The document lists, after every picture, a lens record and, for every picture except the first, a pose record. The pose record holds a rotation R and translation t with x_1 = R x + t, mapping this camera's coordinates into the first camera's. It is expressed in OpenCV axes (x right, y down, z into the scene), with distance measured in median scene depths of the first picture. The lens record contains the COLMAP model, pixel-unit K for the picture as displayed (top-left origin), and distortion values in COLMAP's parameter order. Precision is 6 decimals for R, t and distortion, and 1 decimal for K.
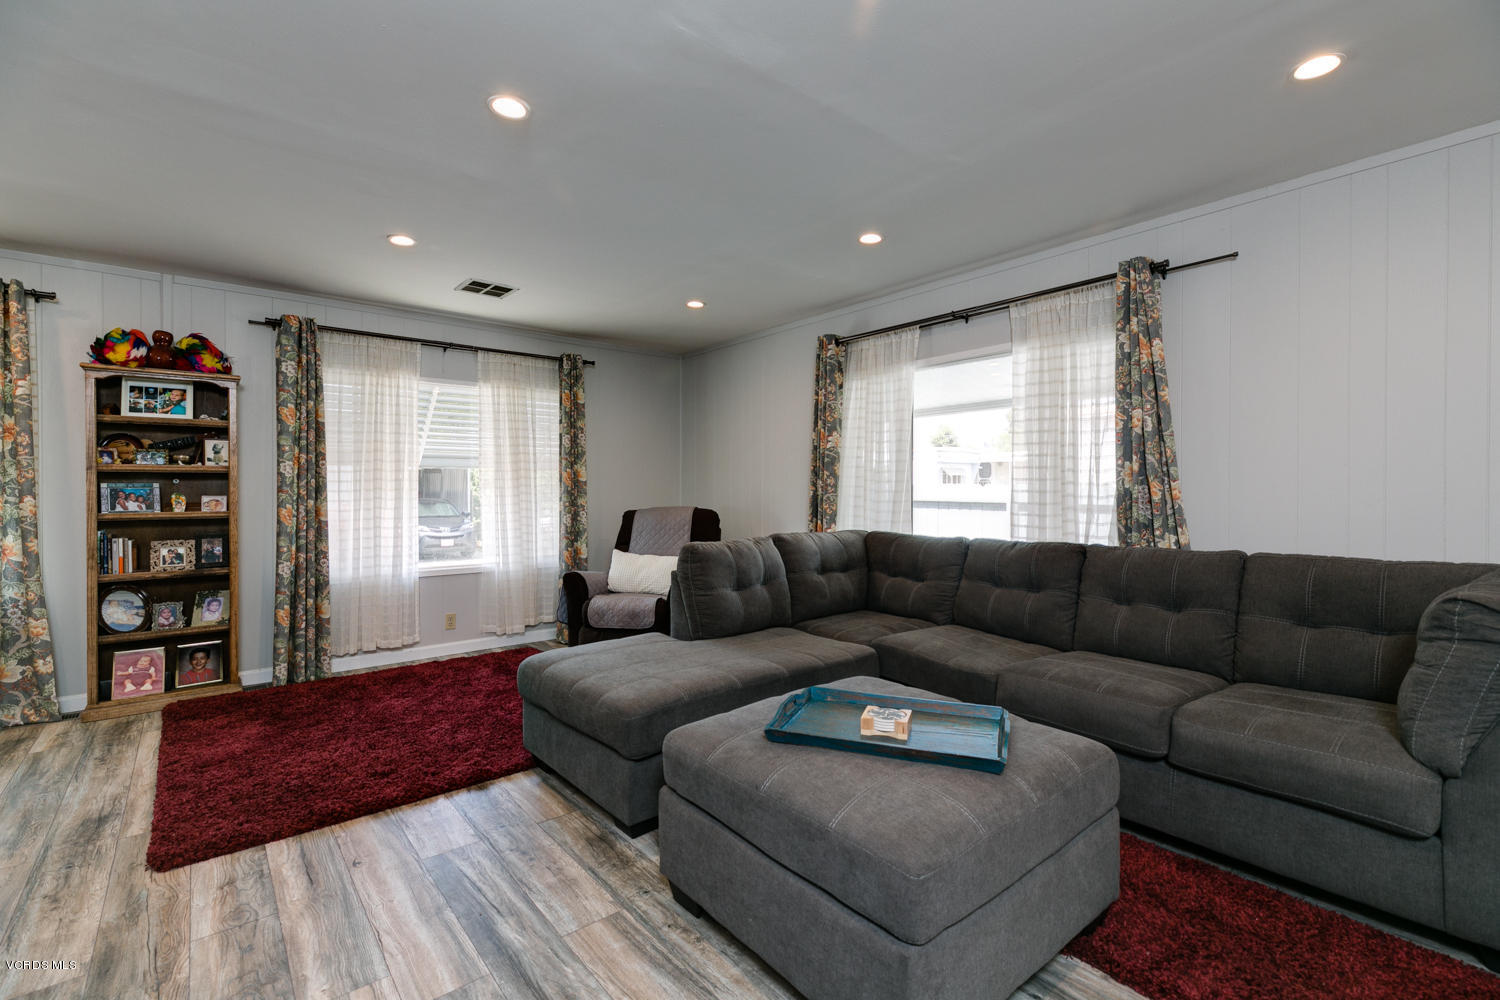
lens RADIAL K [[668.2, 0, 741.9], [0, 668.2, 484.6], [0, 0, 1]] dist [0.000245, 0.000426]
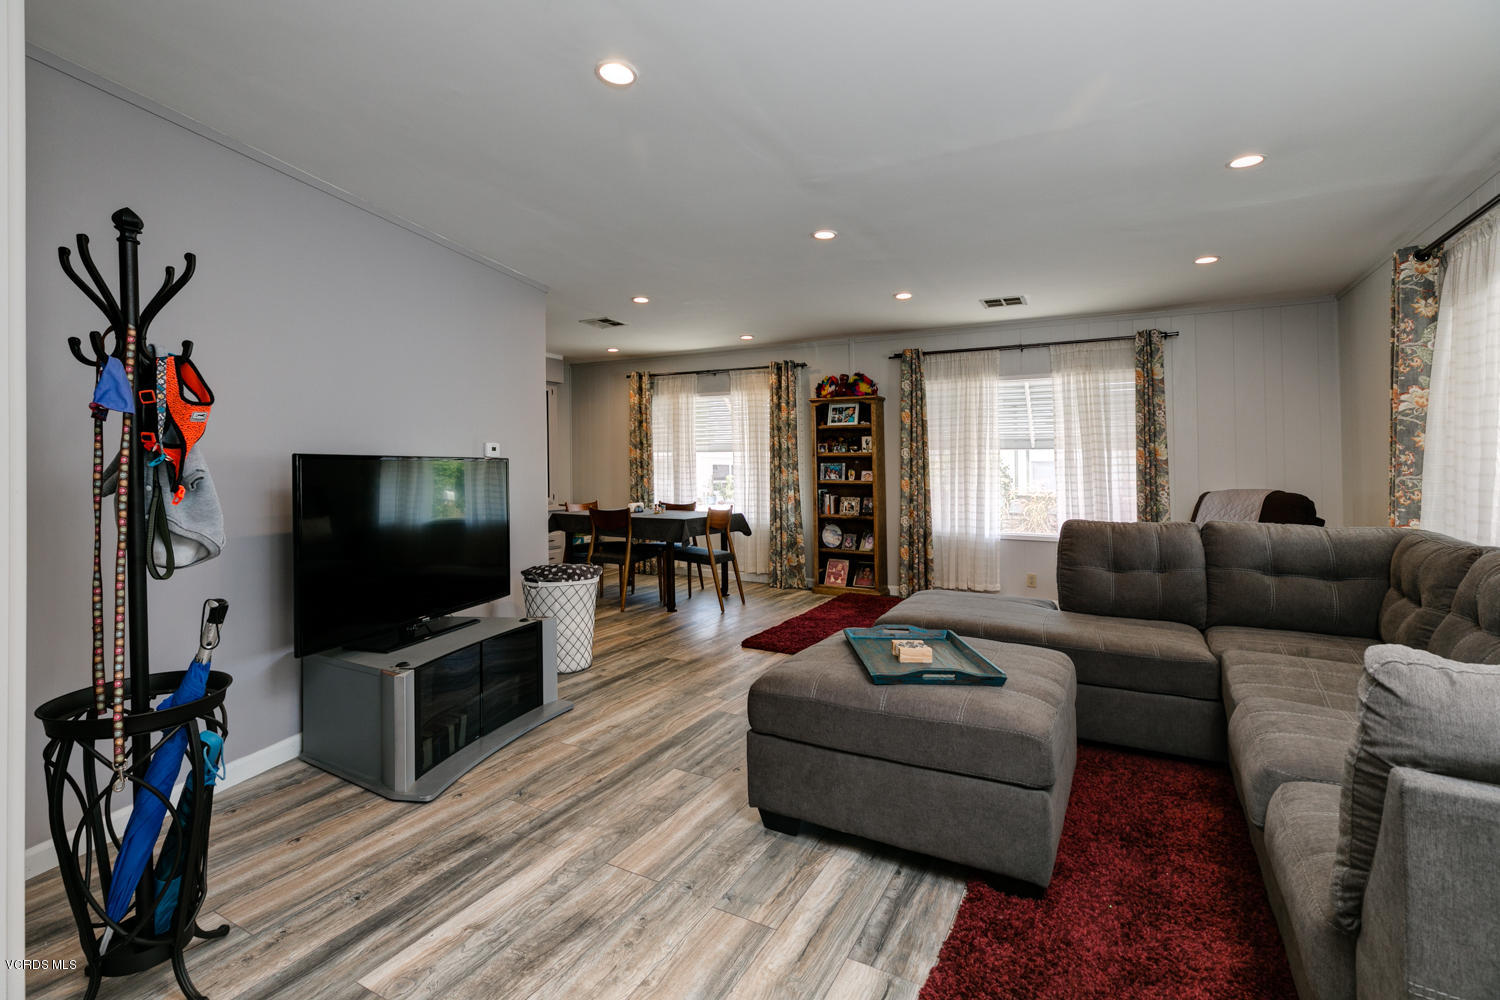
lens RADIAL K [[688.0, 0, 731.7], [0, 688.0, 462.4], [0, 0, 1]] dist [0.000447, 0.000114]
pose [[0.359044, -0.002954, -0.933316, 0.664720], [0.002658, 0.999994, -0.002142, -0.001370], [0.933317, -0.001712, 0.359050, 0.102530]]
